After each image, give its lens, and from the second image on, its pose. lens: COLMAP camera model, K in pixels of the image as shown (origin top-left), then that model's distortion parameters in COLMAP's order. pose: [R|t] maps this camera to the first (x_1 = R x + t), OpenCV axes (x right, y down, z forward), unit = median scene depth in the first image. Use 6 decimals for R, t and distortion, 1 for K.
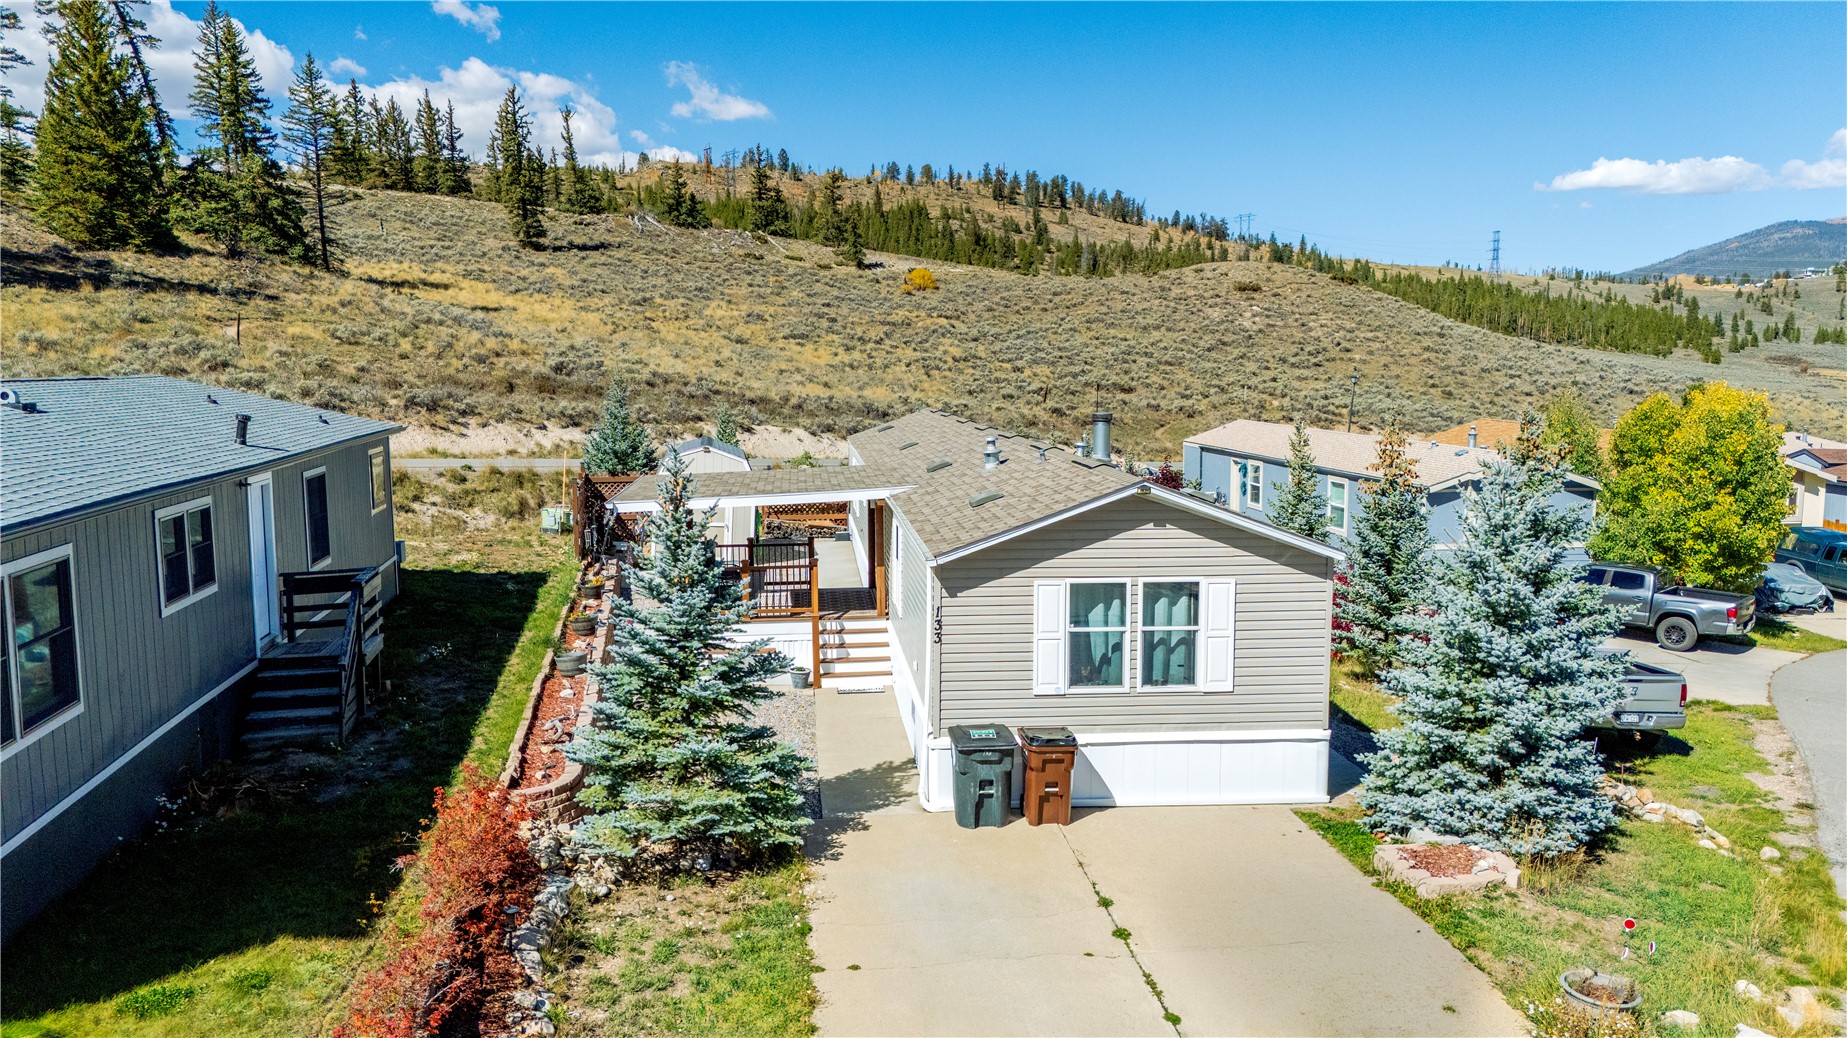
lens RADIAL K [[1335.0, 0, 923.5], [0, 1335.0, 519.0], [0, 0, 1]] dist [0.067714, -0.067515]
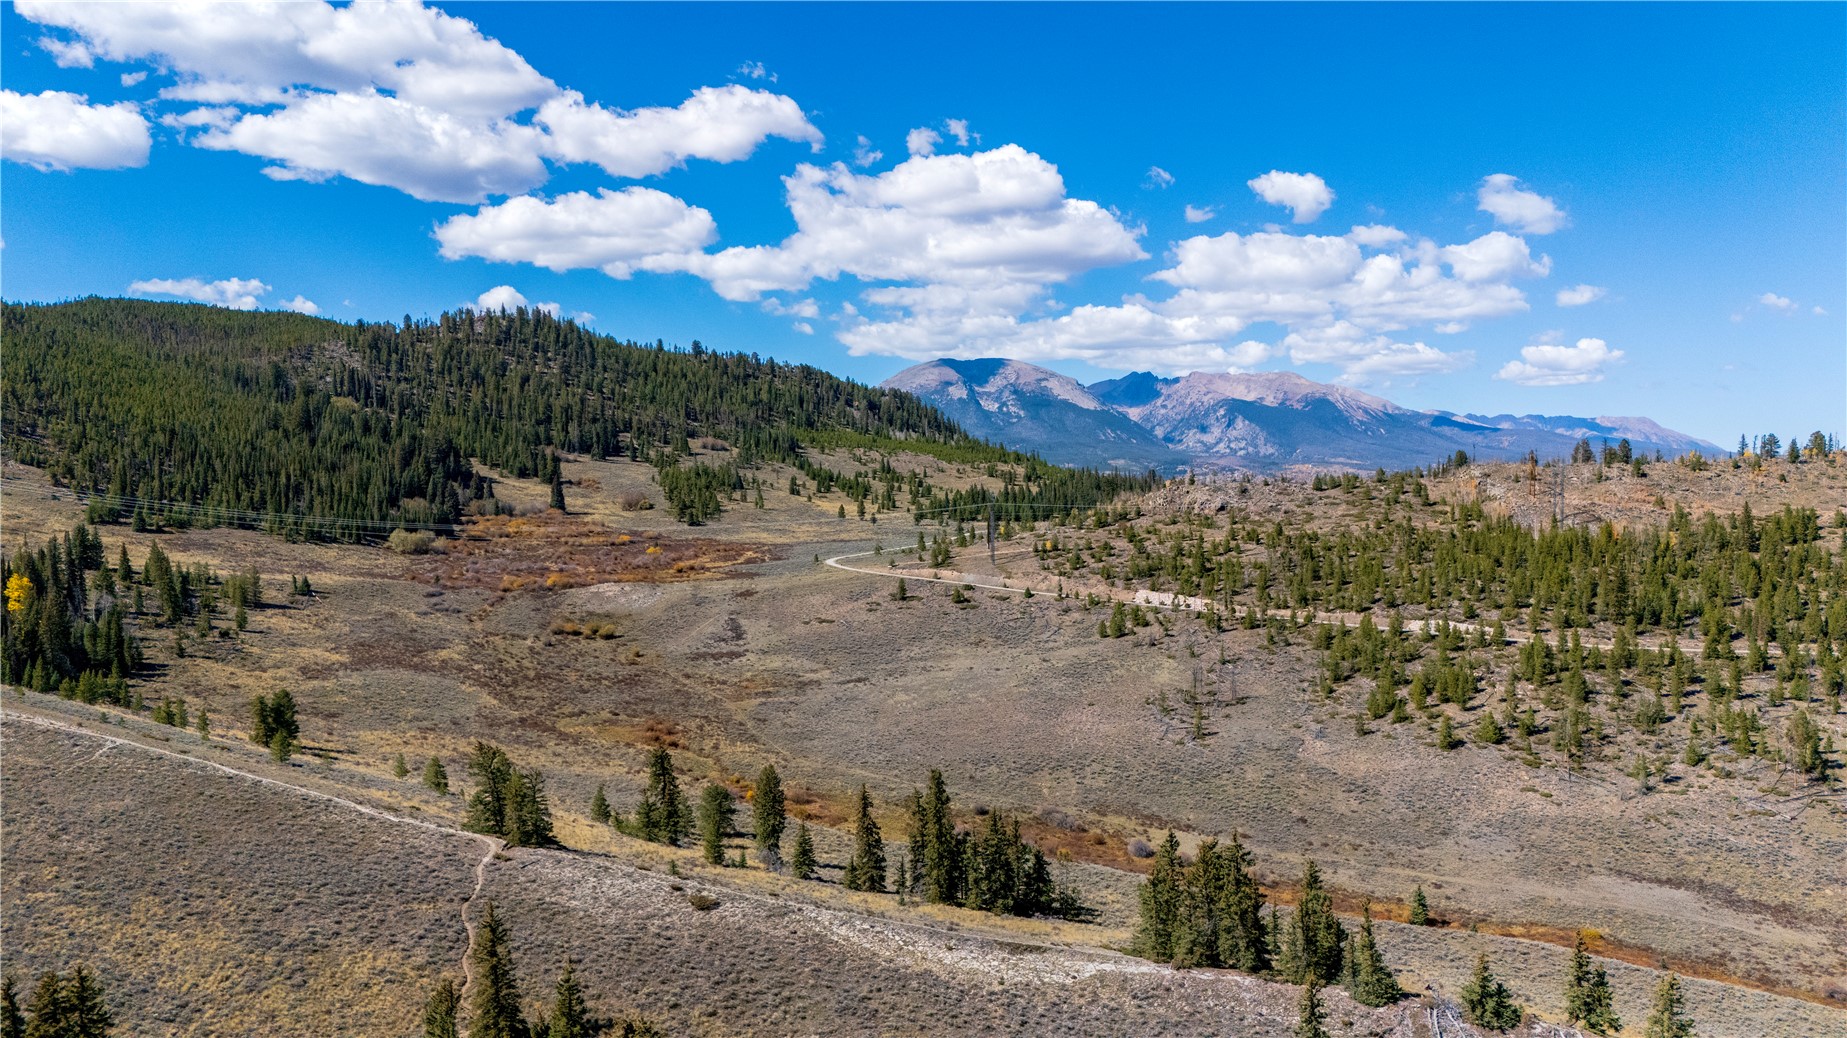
lens RADIAL K [[1330.0, 0, 923.5], [0, 1330.0, 519.0], [0, 0, 1]] dist [0.082250, -0.088298]
pose [[0.835902, 0.023379, -0.548381, 0.003458], [-0.071158, 0.995277, -0.066036, -0.542998], [0.544247, 0.094222, 0.833617, -0.050547]]
